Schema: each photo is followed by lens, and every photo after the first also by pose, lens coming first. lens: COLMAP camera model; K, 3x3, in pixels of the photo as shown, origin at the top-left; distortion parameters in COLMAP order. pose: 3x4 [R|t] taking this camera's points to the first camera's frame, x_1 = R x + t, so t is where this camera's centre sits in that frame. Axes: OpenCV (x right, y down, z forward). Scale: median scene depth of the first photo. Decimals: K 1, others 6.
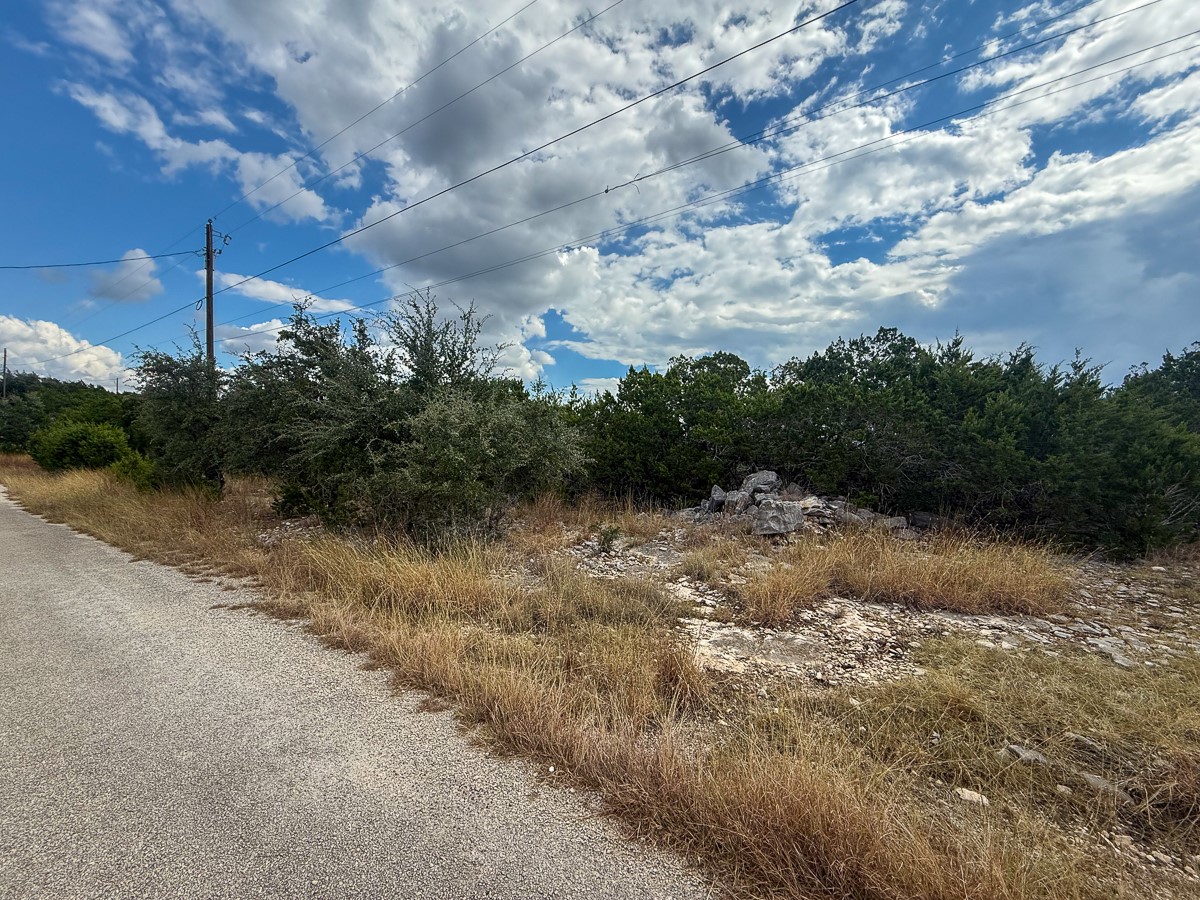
lens RADIAL K [[475.8, 0, 596.4], [0, 475.8, 445.4], [0, 0, 1]] dist [0.003922, -0.000702]
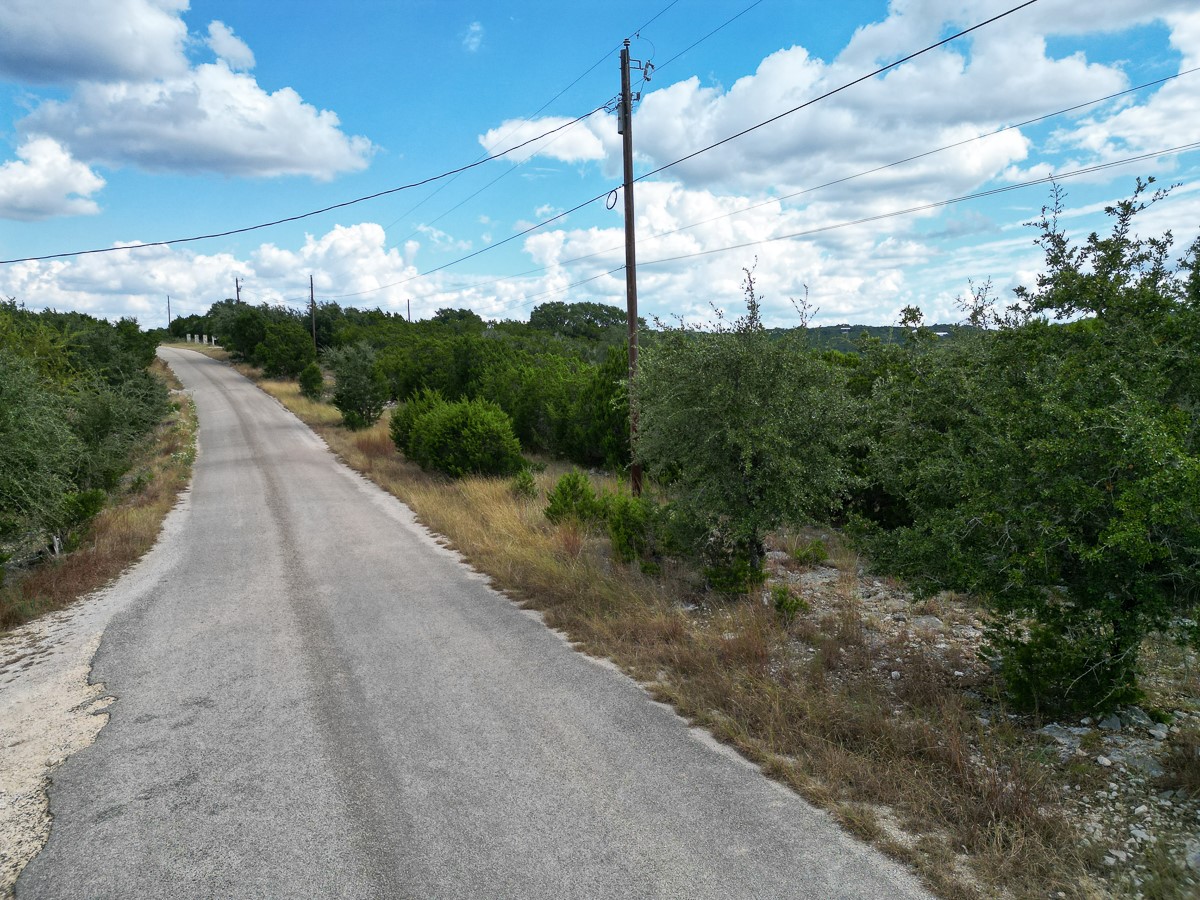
lens RADIAL K [[840.9, 0, 592.9], [0, 840.9, 439.6], [0, 0, 1]] dist [0.070923, -0.061562]
pose [[0.853298, 0.013626, -0.521246, -0.343362], [0.033929, 0.996089, 0.081581, -0.096468], [0.520319, -0.087298, 0.849498, 0.097264]]
